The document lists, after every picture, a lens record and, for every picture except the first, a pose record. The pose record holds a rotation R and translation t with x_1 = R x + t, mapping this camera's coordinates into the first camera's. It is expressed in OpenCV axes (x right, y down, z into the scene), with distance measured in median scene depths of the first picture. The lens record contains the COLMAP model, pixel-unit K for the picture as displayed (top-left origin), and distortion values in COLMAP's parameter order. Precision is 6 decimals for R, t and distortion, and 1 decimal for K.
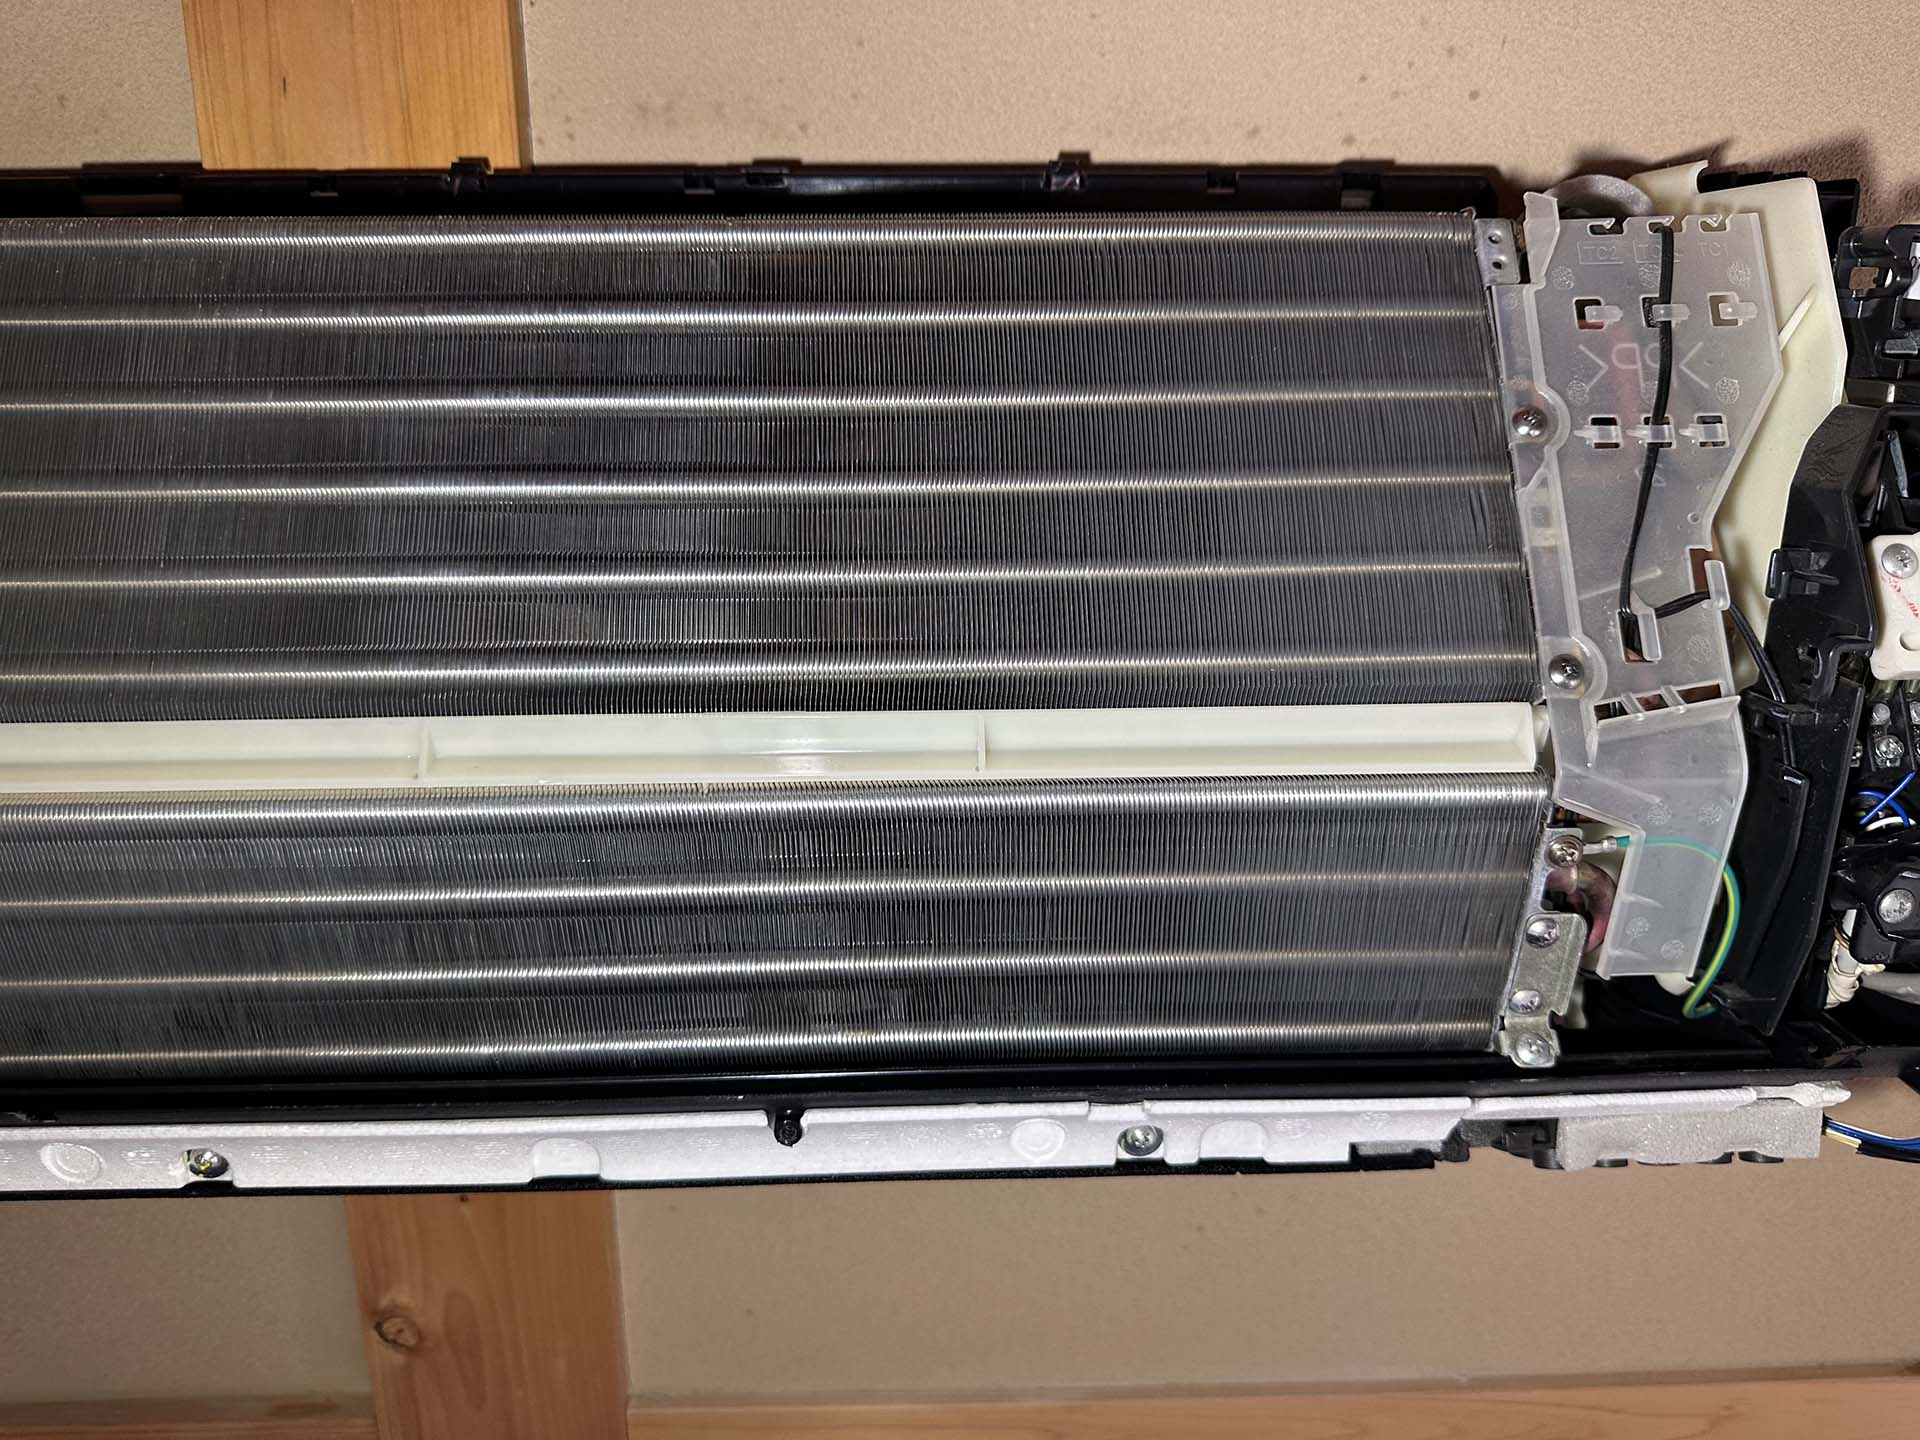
lens RADIAL K [[1438.1, 0, 960.0], [0, 1438.1, 720.0], [0, 0, 1]] dist [-0.032740, -0.004233]
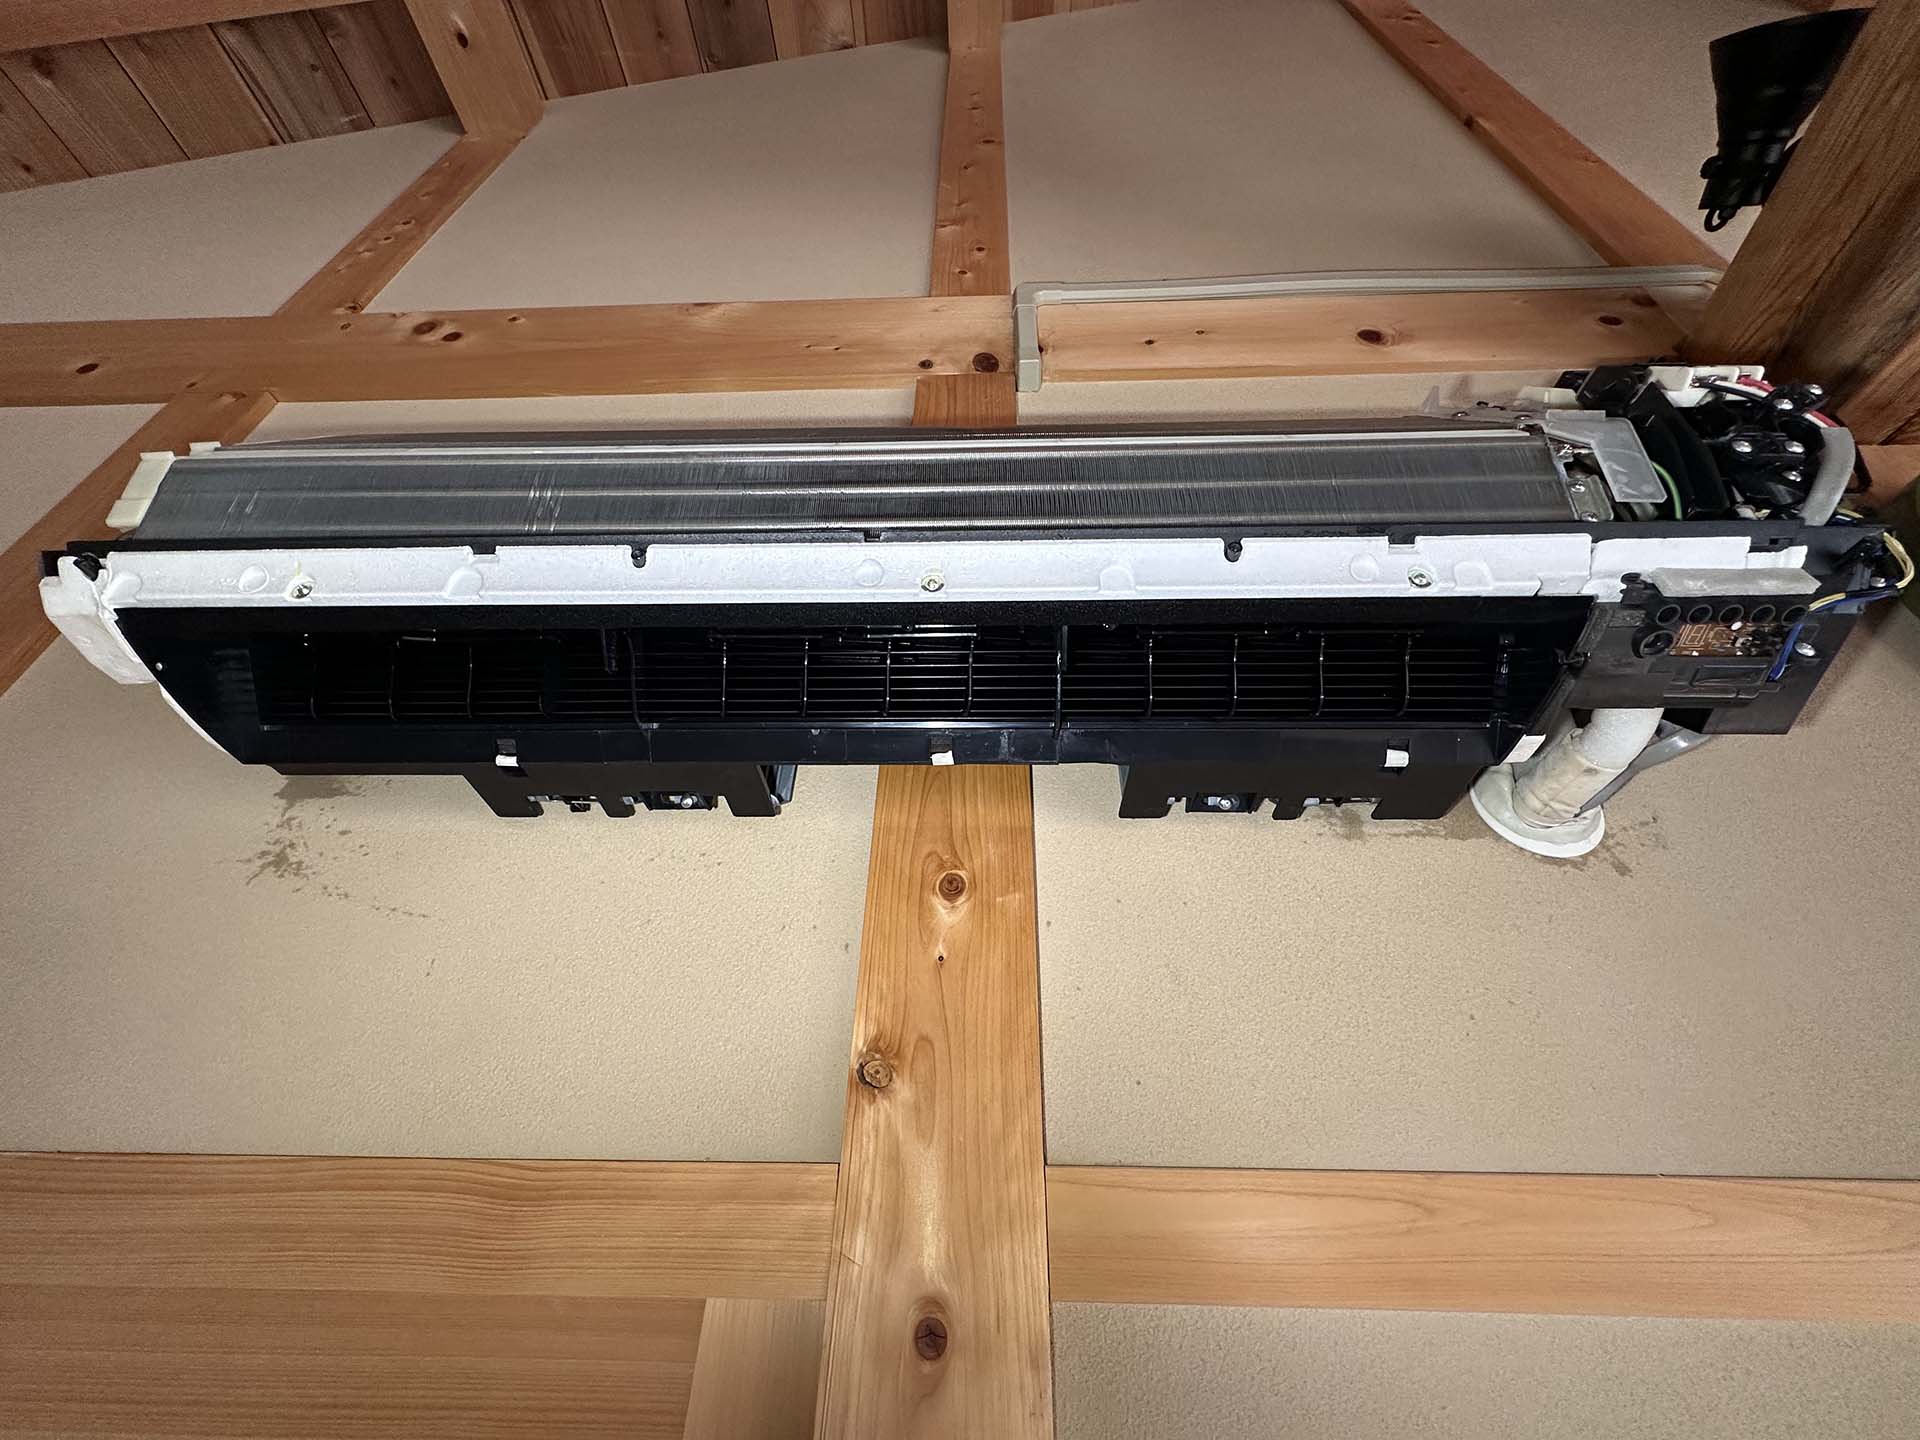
lens RADIAL K [[766.0, 0, 960.7], [0, 766.0, 721.7], [0, 0, 1]] dist [-0.003048, 0.000033]
pose [[0.997595, -0.016034, -0.067438, -0.427985], [-0.042296, 0.629973, -0.775465, 1.259738], [0.054918, 0.776452, 0.627779, 0.494344]]
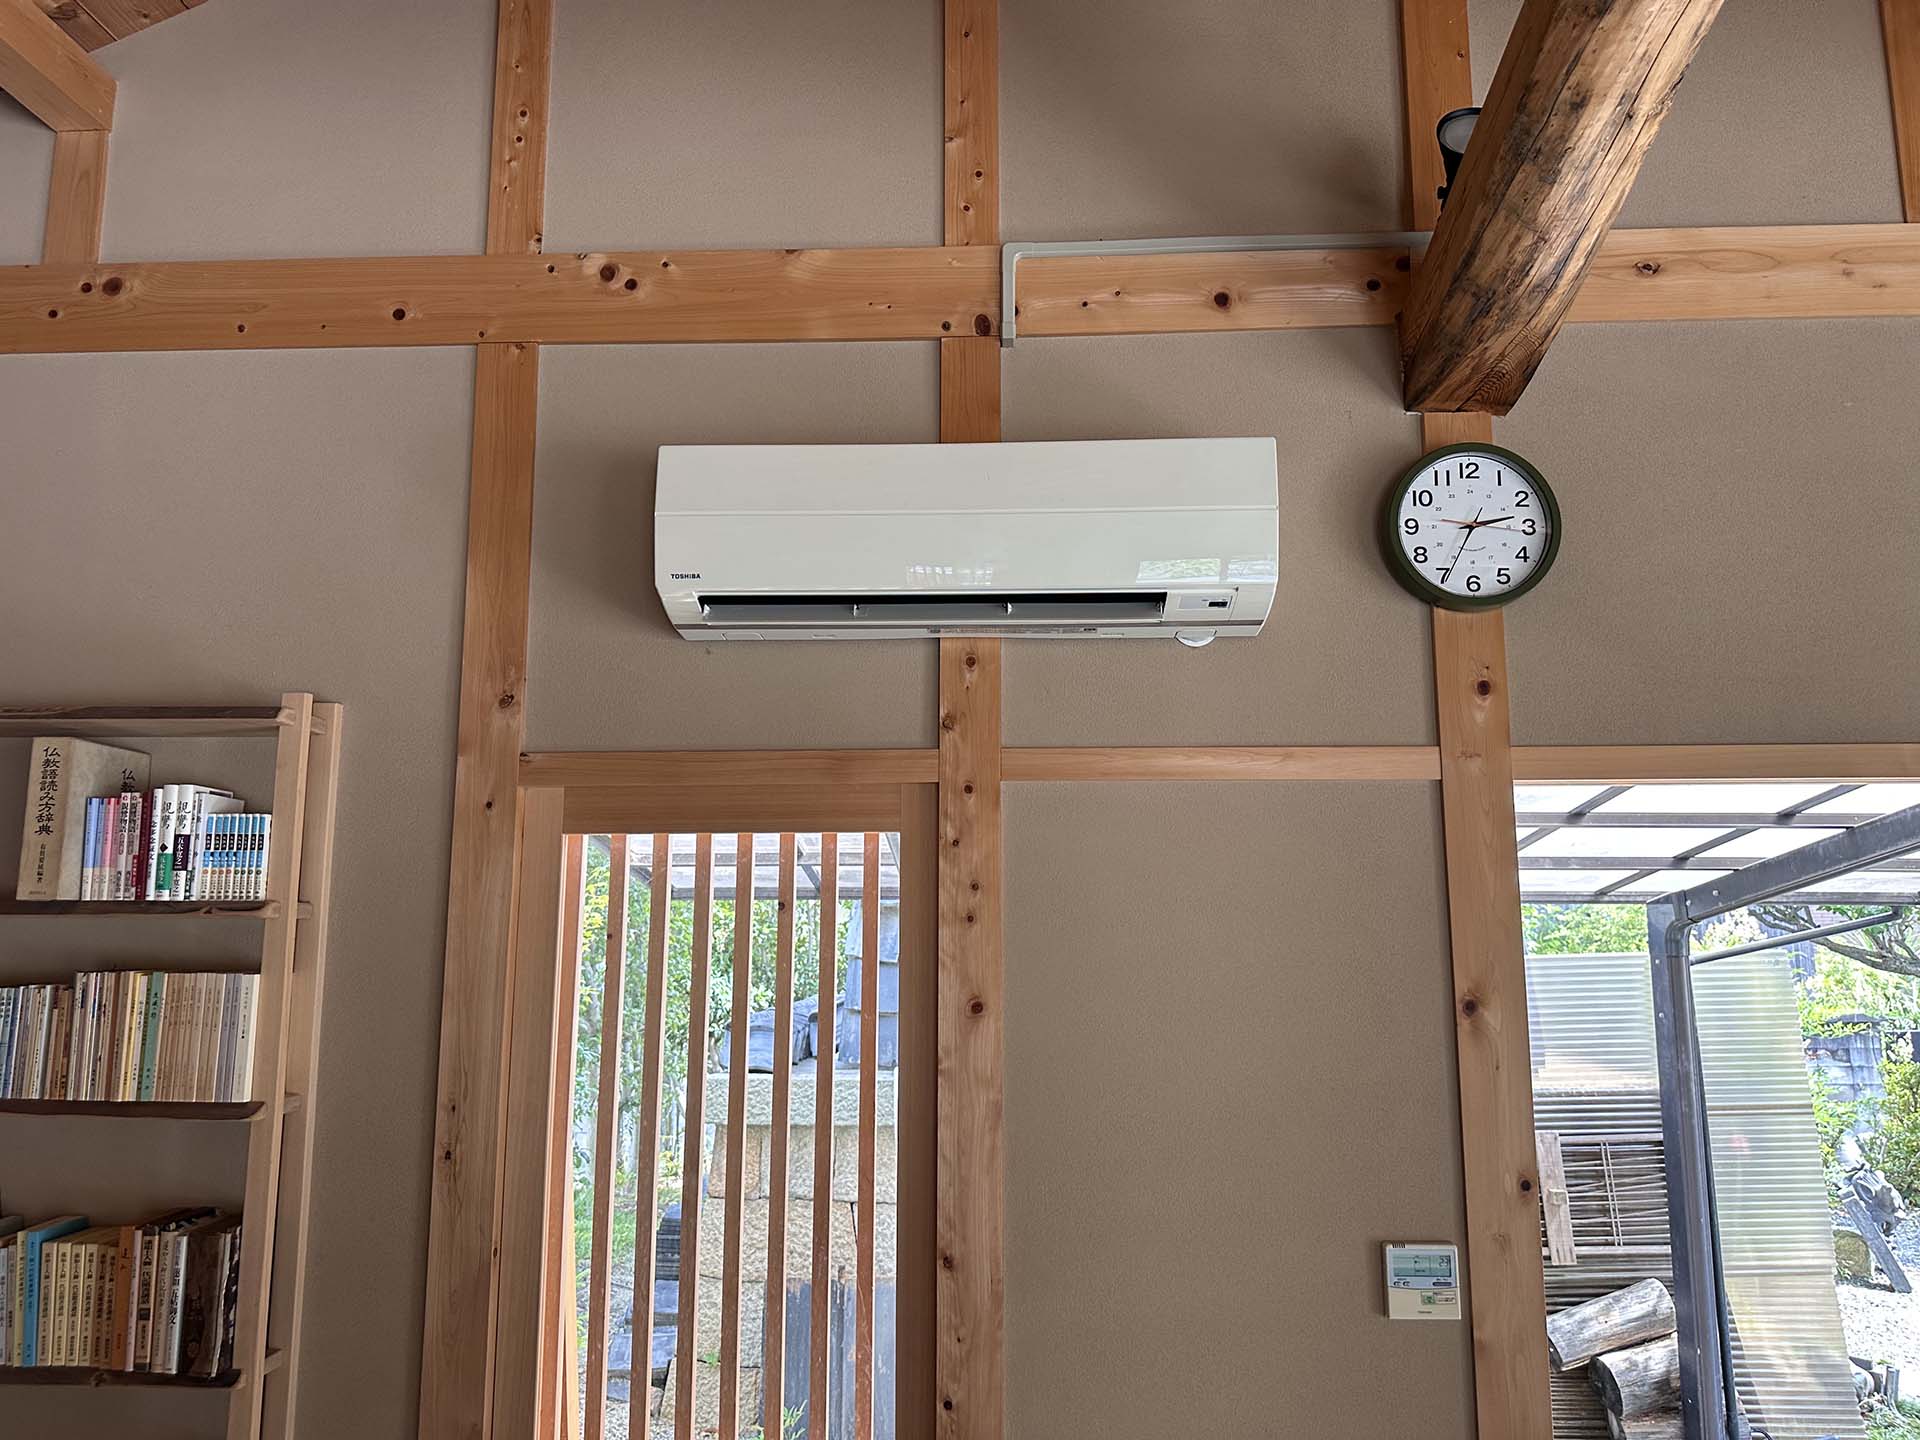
lens RADIAL K [[1399.8, 0, 950.0], [0, 1399.8, 721.7], [0, 0, 1]] dist [0.072203, -0.096338]
pose [[0.996841, -0.002150, -0.079392, -0.106787], [-0.030078, 0.914955, -0.402435, 3.361852], [0.073505, 0.403551, 0.912000, -4.425480]]
